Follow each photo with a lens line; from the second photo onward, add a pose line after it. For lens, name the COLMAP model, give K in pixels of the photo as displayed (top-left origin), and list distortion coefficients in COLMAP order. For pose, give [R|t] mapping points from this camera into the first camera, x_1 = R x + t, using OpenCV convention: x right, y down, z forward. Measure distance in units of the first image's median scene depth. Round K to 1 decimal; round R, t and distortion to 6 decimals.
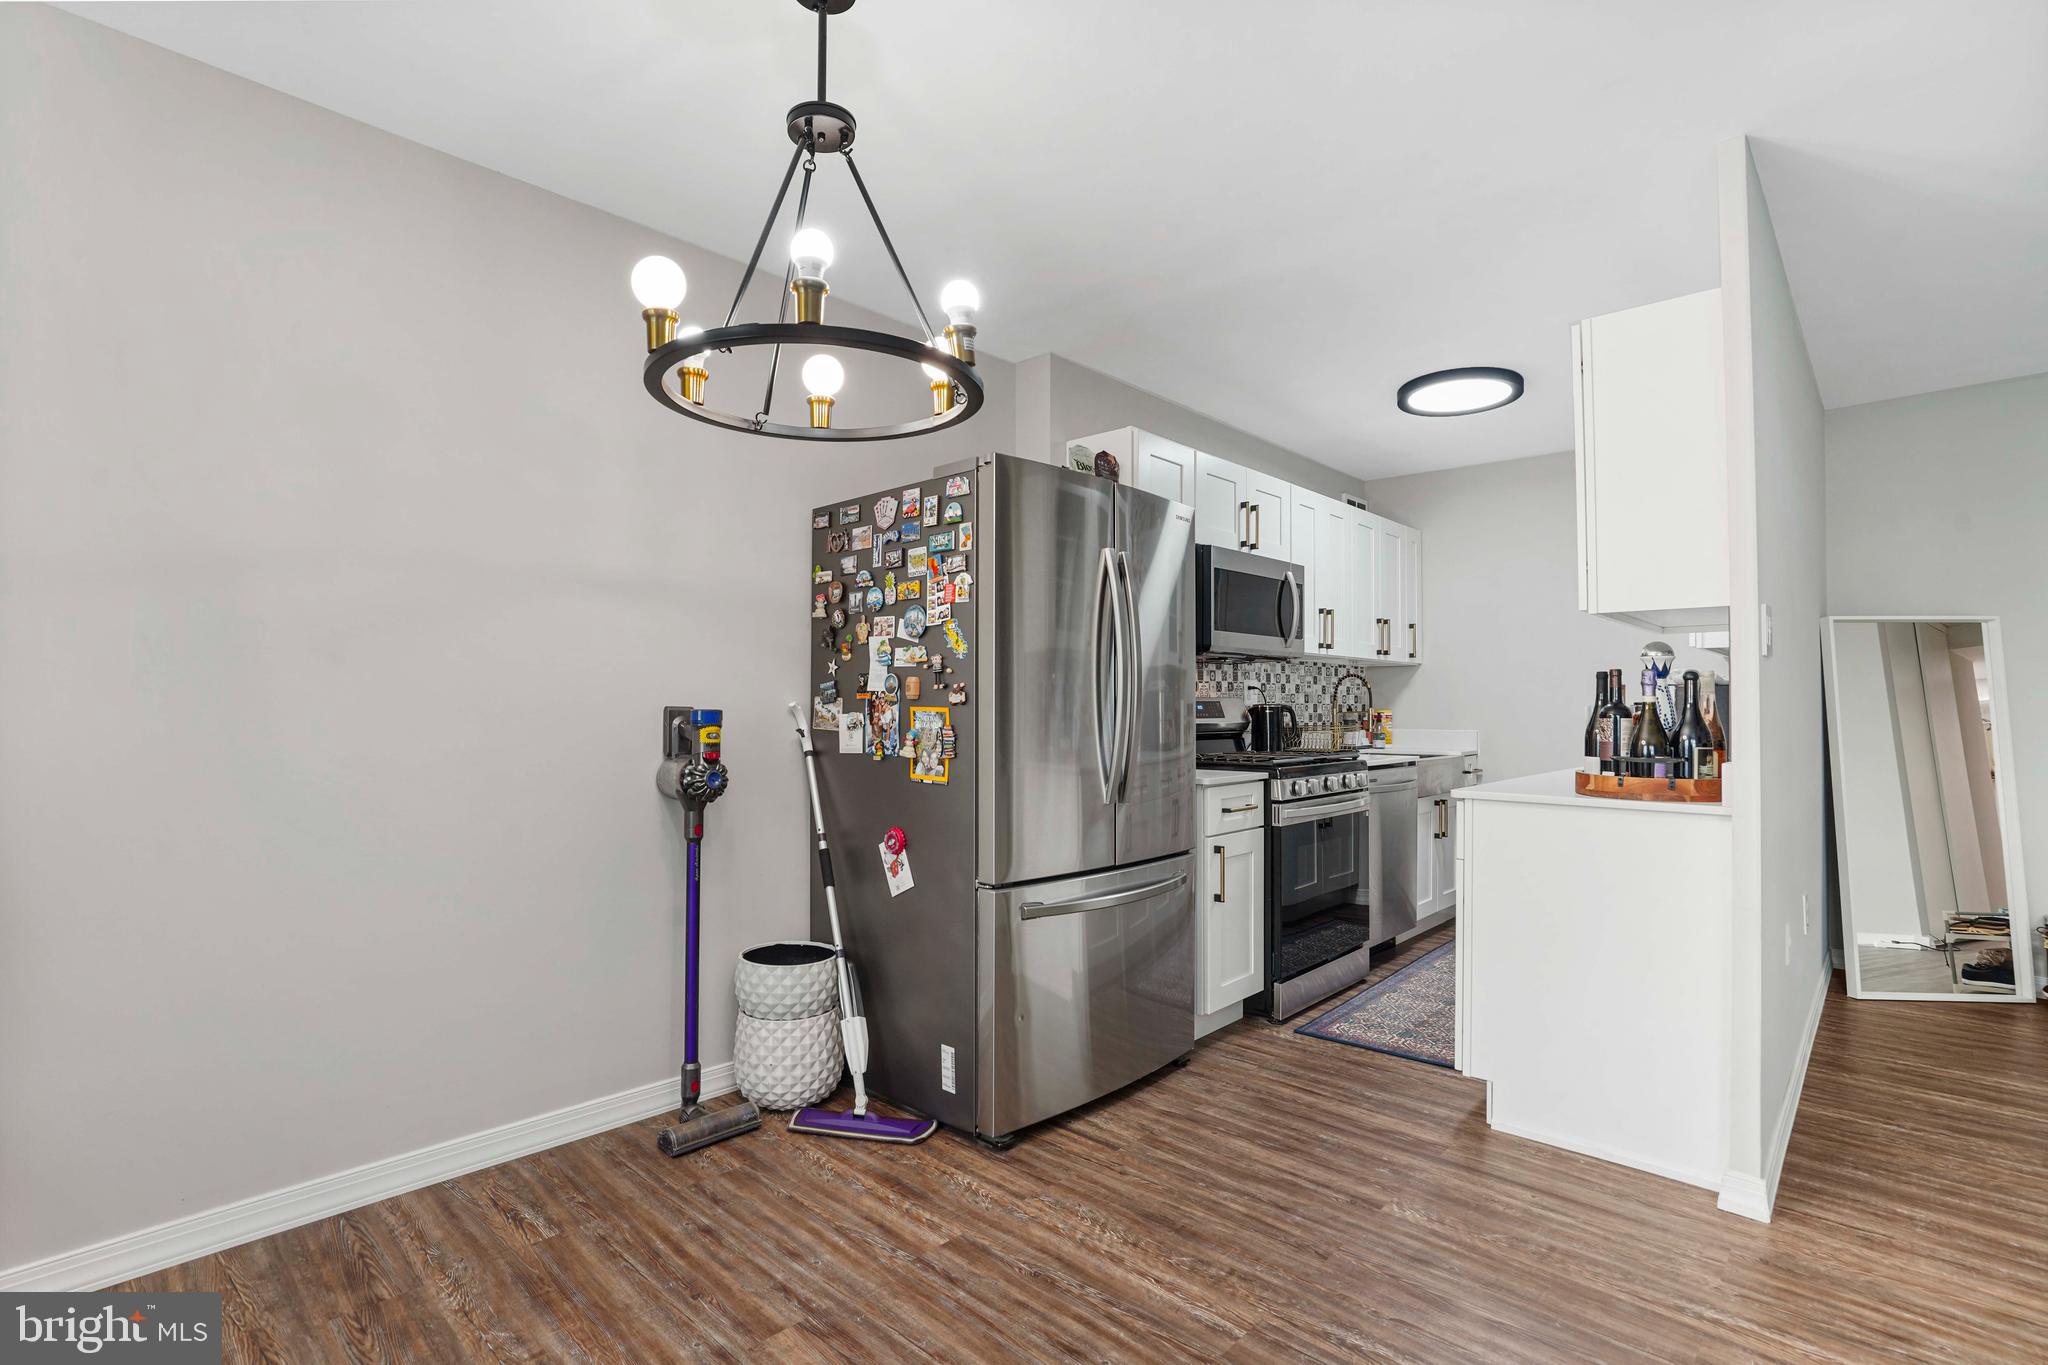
lens RADIAL K [[965.4, 0, 1011.4], [0, 965.4, 682.4], [0, 0, 1]] dist [-0.059762, 0.023569]
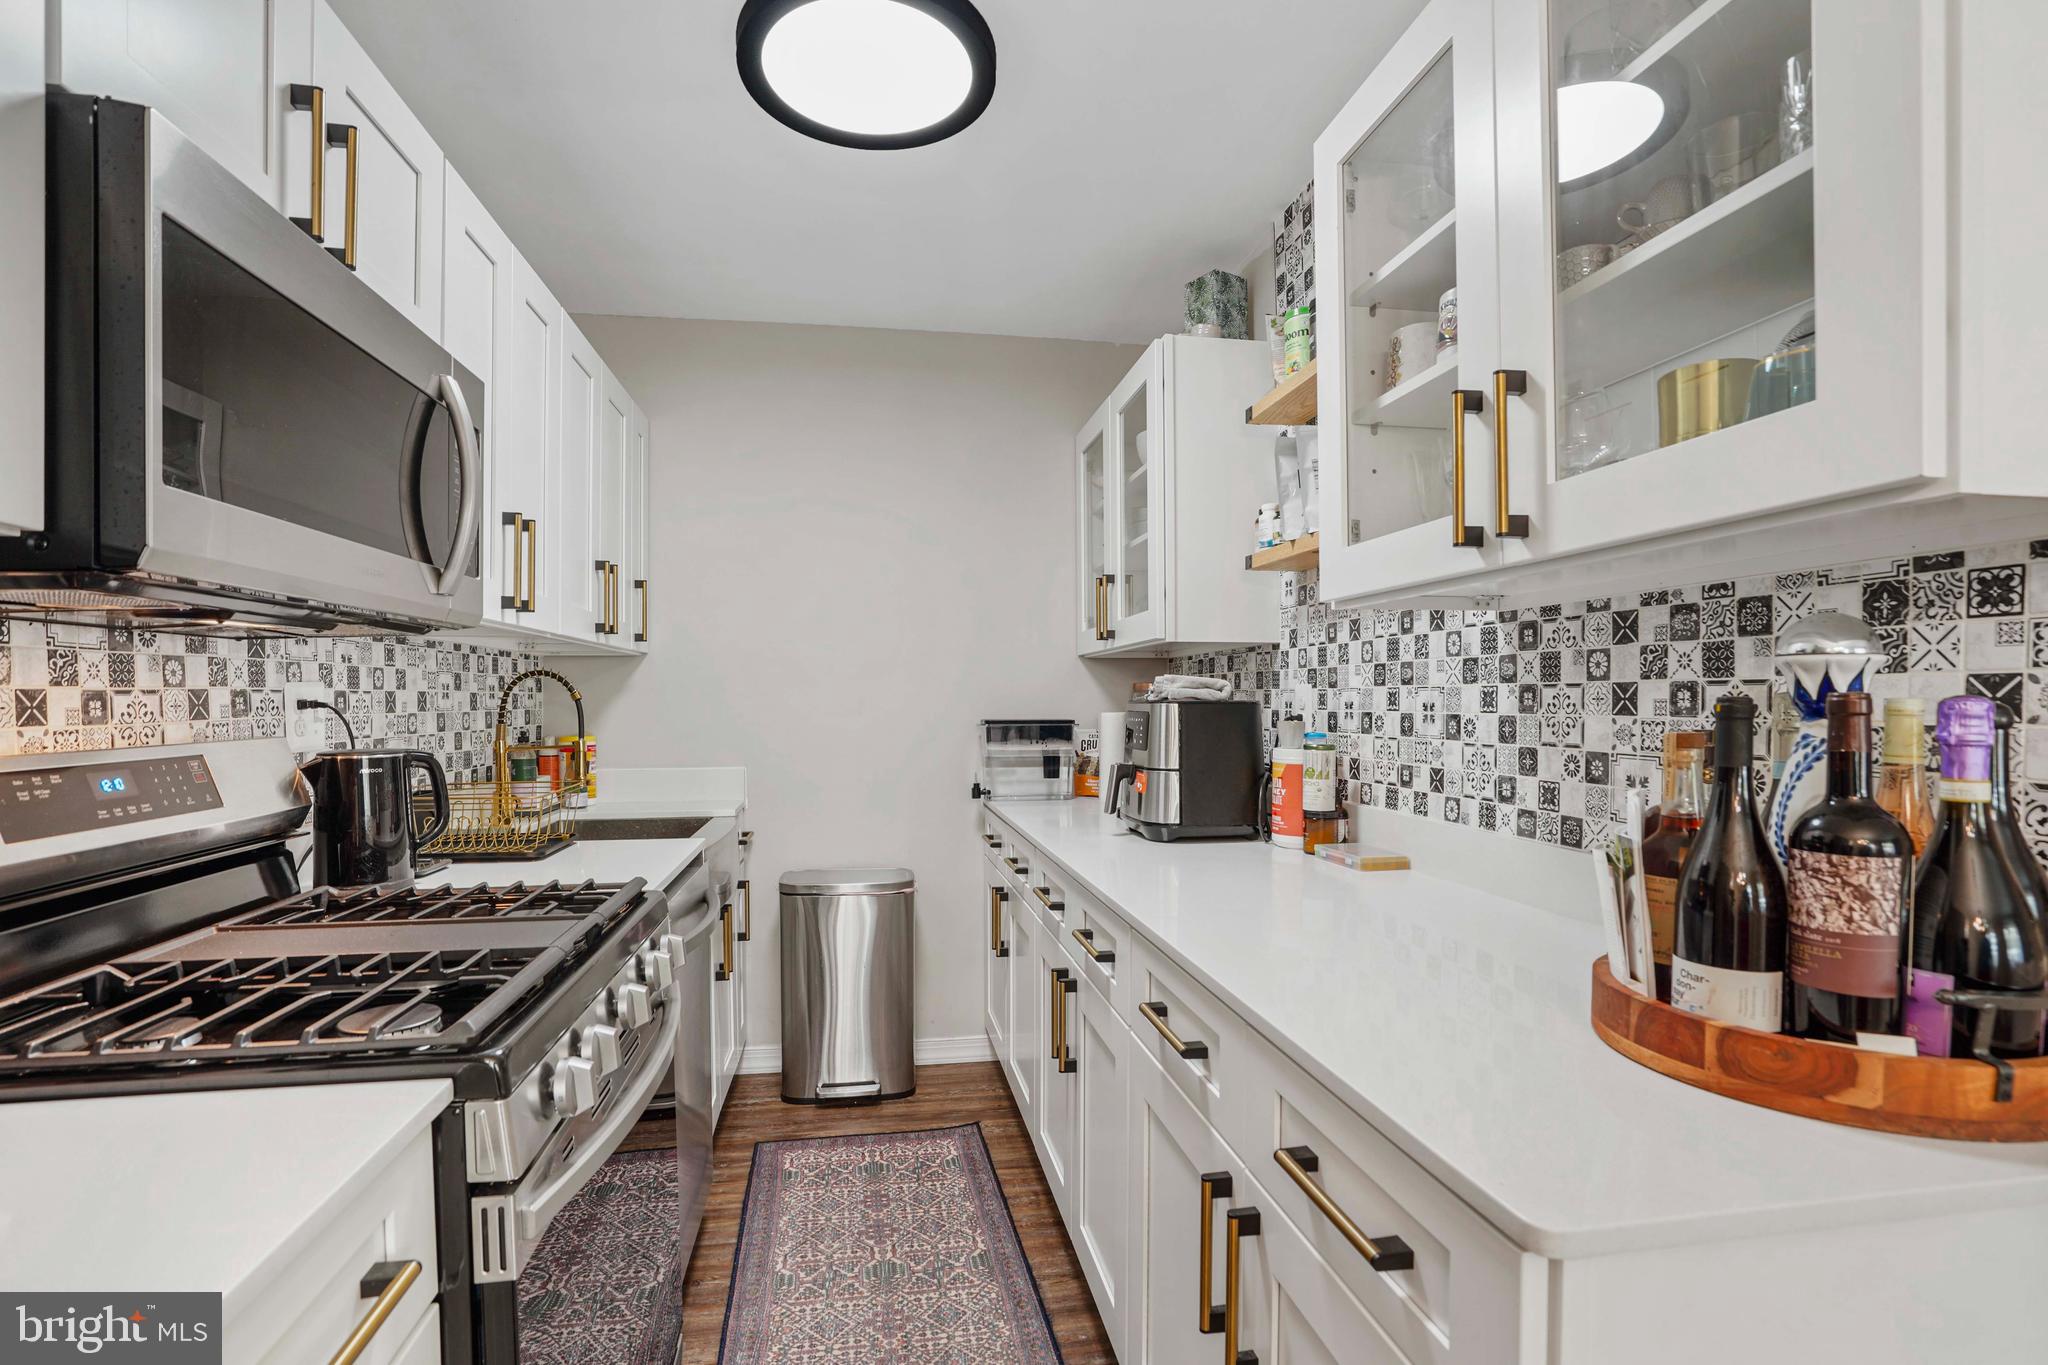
lens RADIAL K [[973.7, 0, 1010.8], [0, 973.7, 707.6], [0, 0, 1]] dist [-0.060485, 0.028078]
pose [[0.608532, -0.014804, 0.793391, 0.161296], [-0.013380, 0.999492, 0.028912, -0.009874], [-0.793416, -0.028210, 0.608025, 0.734125]]
